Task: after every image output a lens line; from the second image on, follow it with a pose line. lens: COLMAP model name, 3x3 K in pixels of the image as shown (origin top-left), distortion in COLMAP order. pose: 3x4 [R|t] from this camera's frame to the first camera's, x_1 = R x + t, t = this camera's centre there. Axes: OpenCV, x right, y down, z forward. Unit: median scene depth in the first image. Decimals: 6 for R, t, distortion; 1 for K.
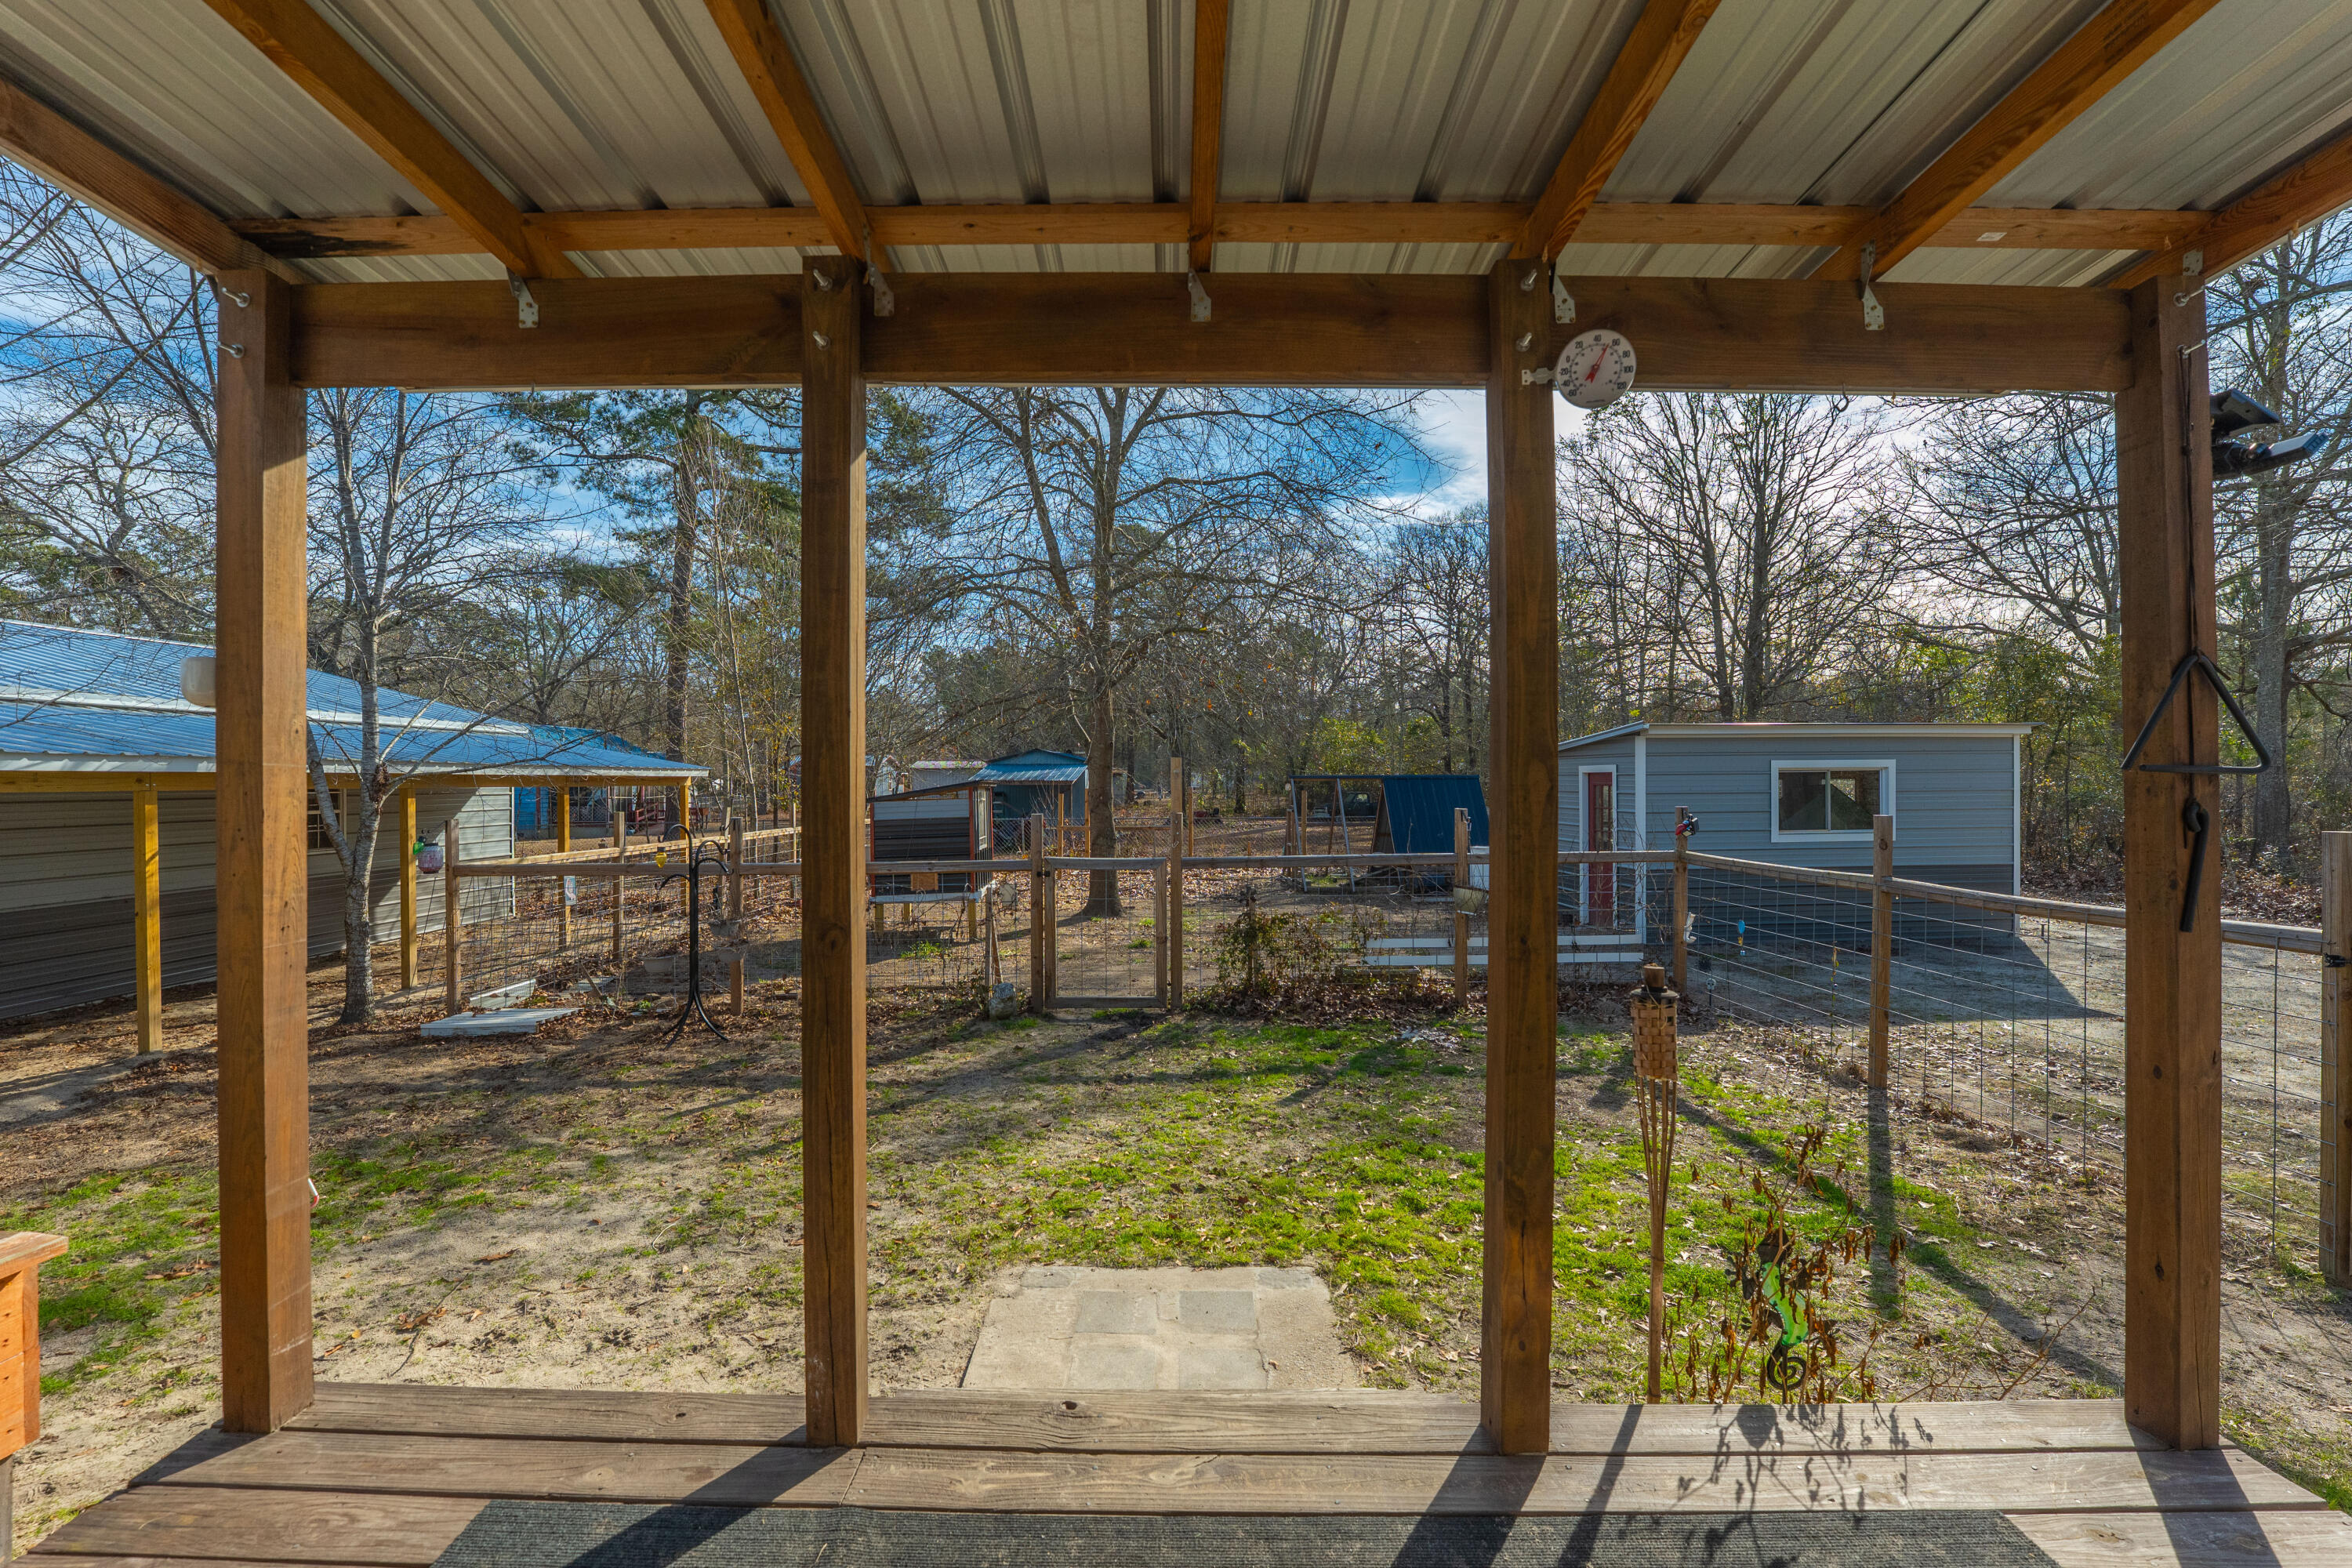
lens RADIAL K [[984.0, 0, 1167.1], [0, 984.0, 772.0], [0, 0, 1]] dist [-0.022692, 0.000692]
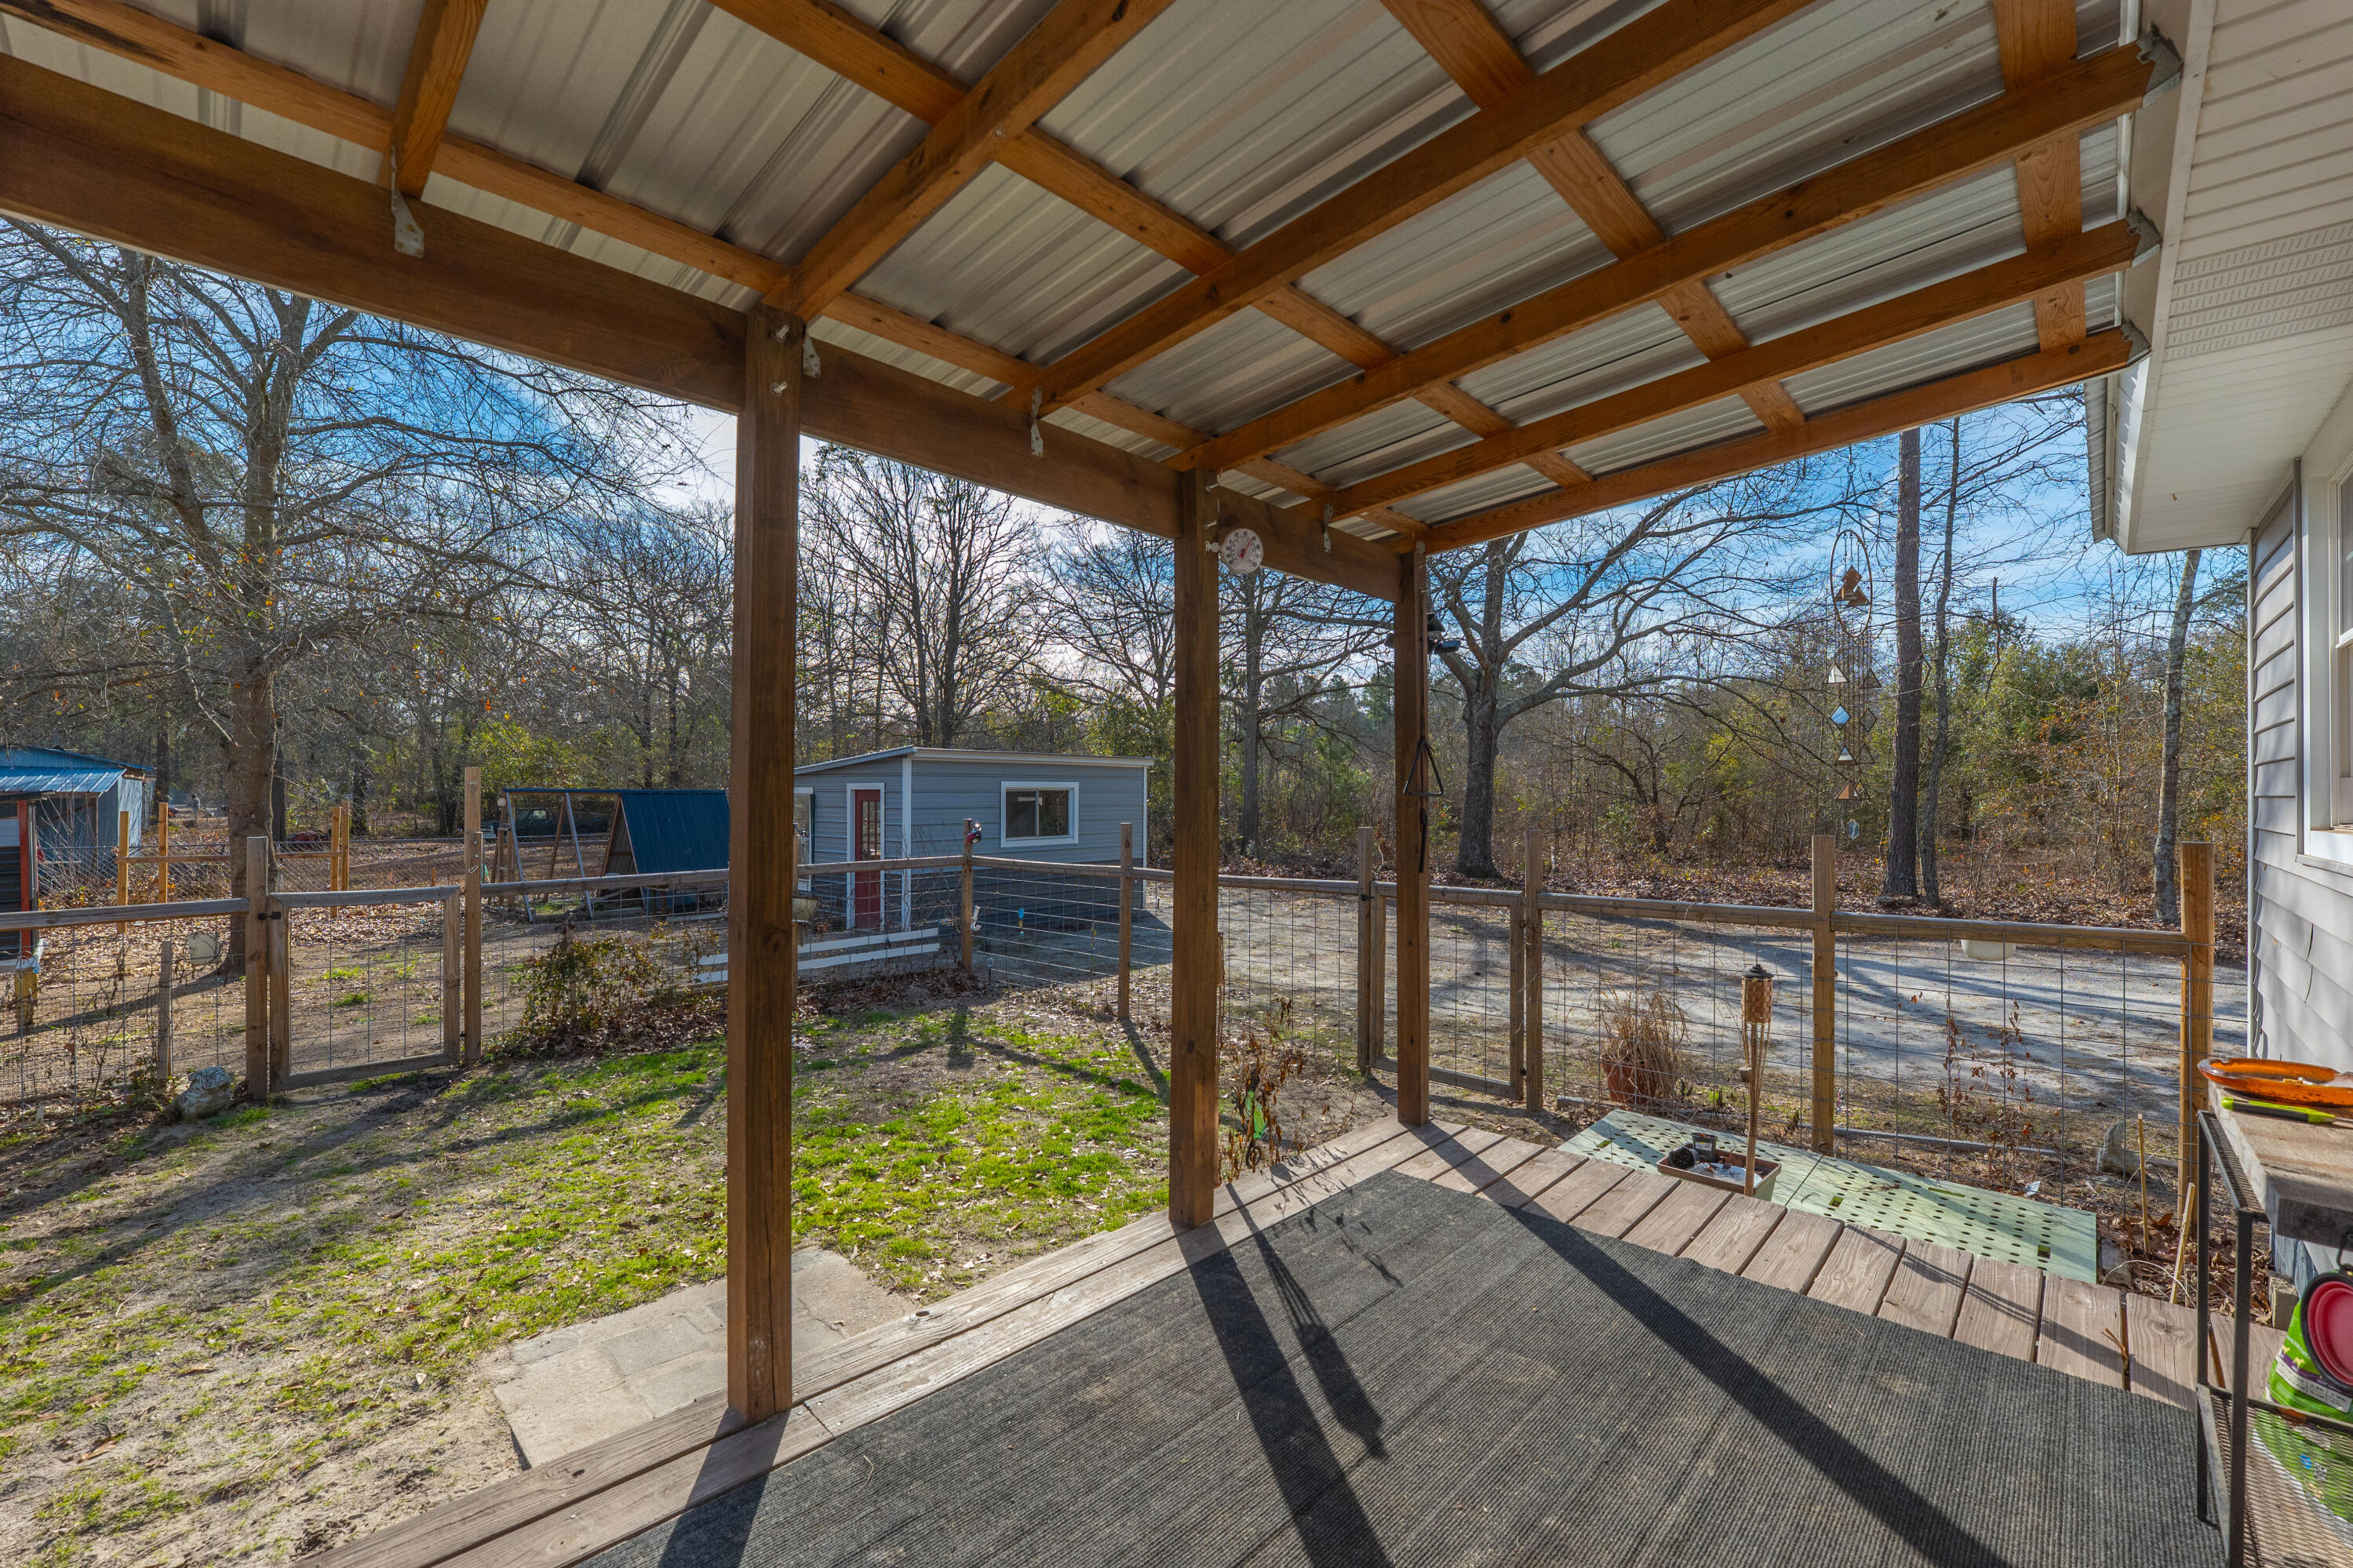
lens RADIAL K [[973.3, 0, 1176.5], [0, 973.3, 784.0], [0, 0, 1]] dist [-0.036369, 0.005711]
pose [[0.684767, 0.014807, 0.728612, -0.182905], [-0.012096, 0.999887, -0.008951, -0.000307], [-0.728662, -0.002684, 0.684869, -0.010255]]
